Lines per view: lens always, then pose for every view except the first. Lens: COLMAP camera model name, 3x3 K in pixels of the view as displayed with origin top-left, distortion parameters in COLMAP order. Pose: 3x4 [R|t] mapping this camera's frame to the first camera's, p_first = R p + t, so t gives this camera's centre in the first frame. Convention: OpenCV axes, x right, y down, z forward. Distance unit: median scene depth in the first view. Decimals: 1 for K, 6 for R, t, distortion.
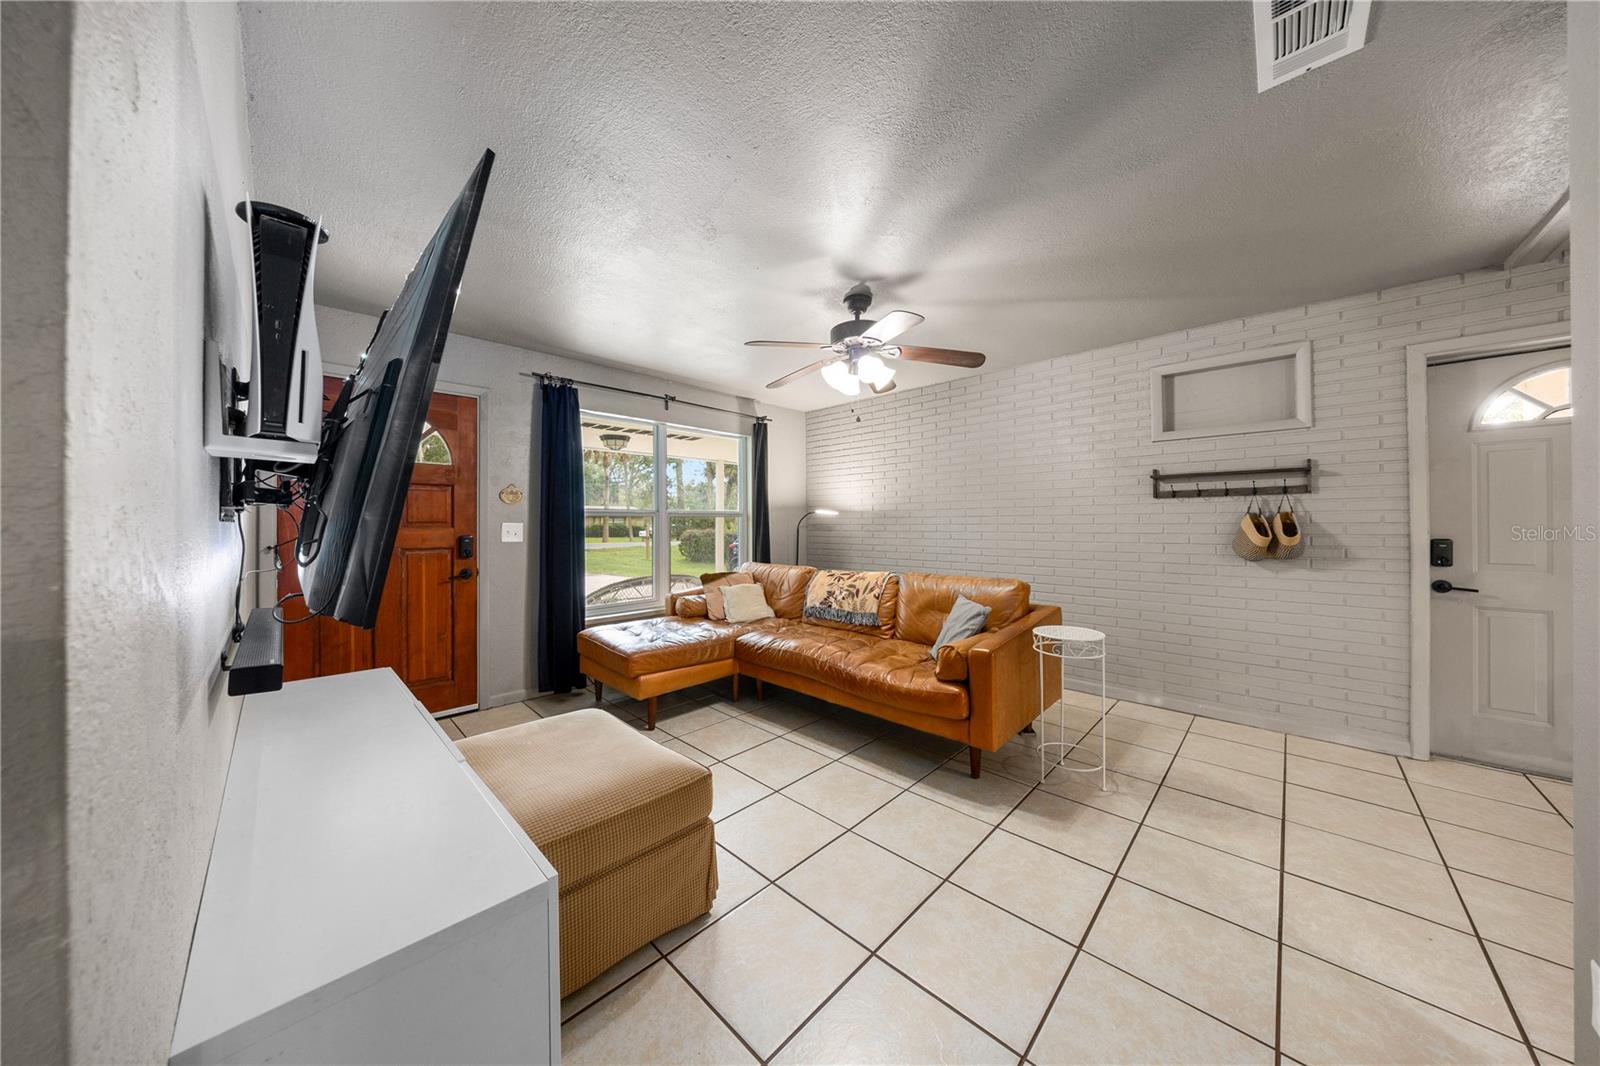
lens RADIAL K [[506.0, 0, 806.9], [0, 506.0, 524.7], [0, 0, 1]] dist [-0.000433, -0.000019]
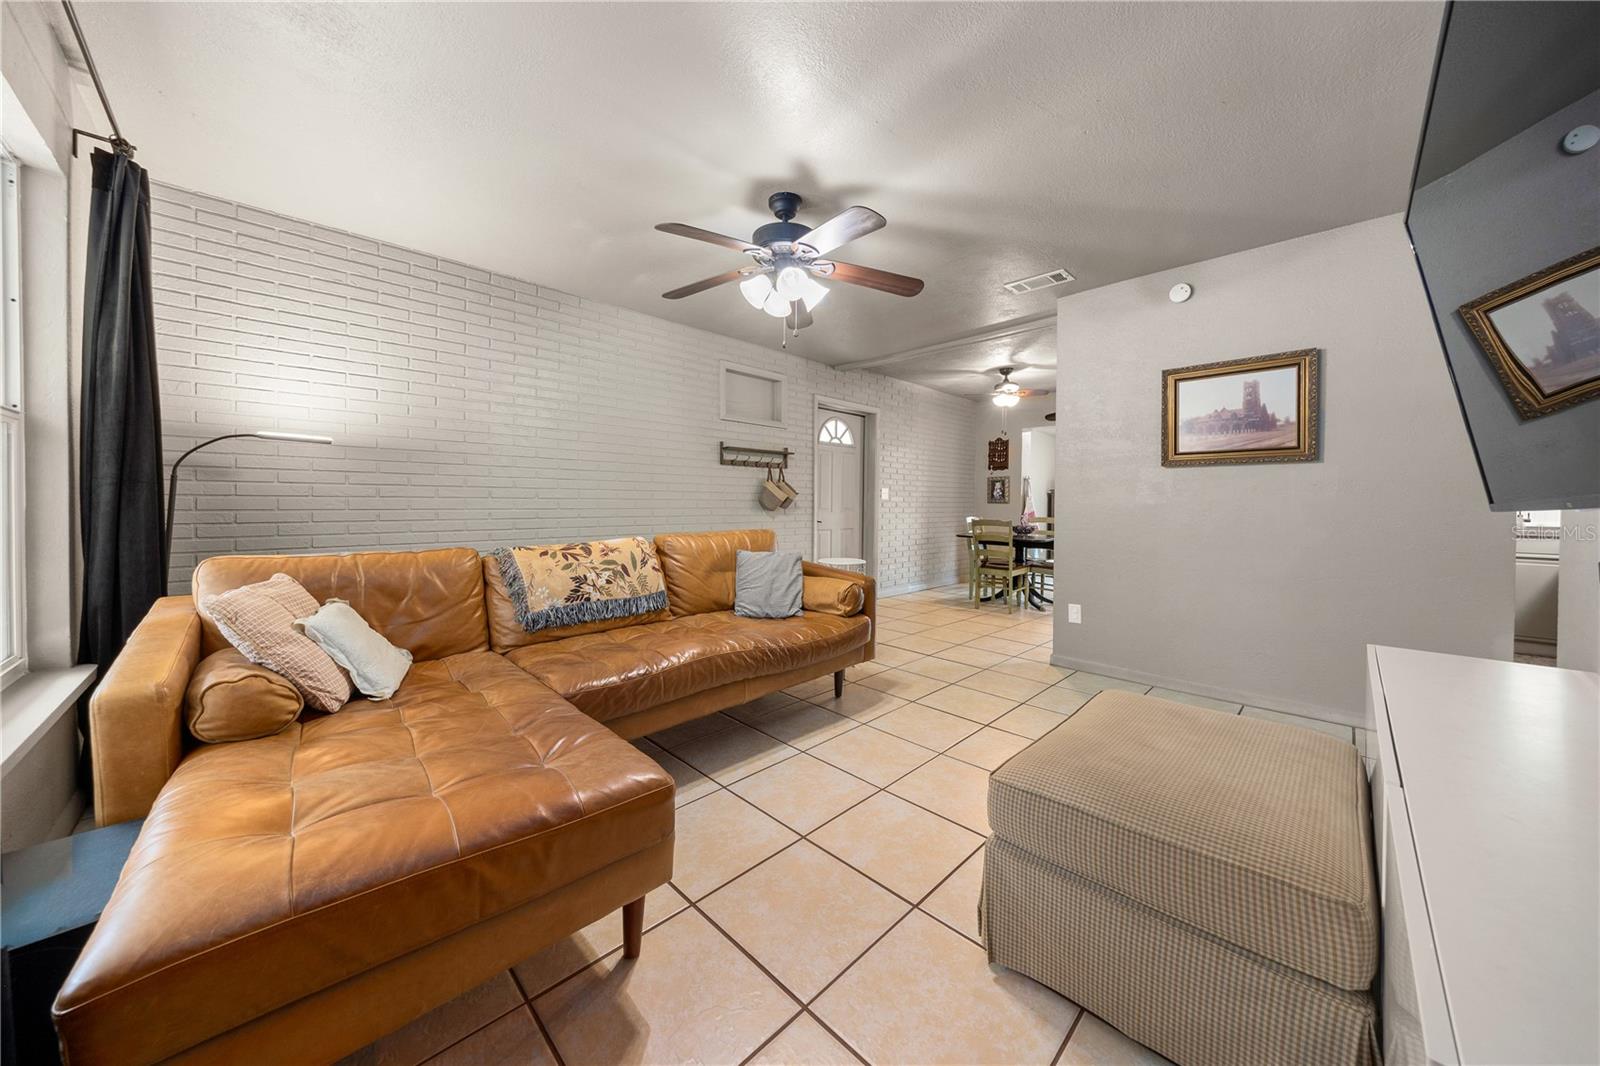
lens RADIAL K [[544.8, 0, 786.7], [0, 544.8, 510.9], [0, 0, 1]] dist [-0.000258, -0.000199]
pose [[0.039523, -0.013949, 0.999121, -0.701461], [-0.010722, 0.999839, 0.014383, 0.044748], [-0.999161, -0.011281, 0.039367, 0.829234]]
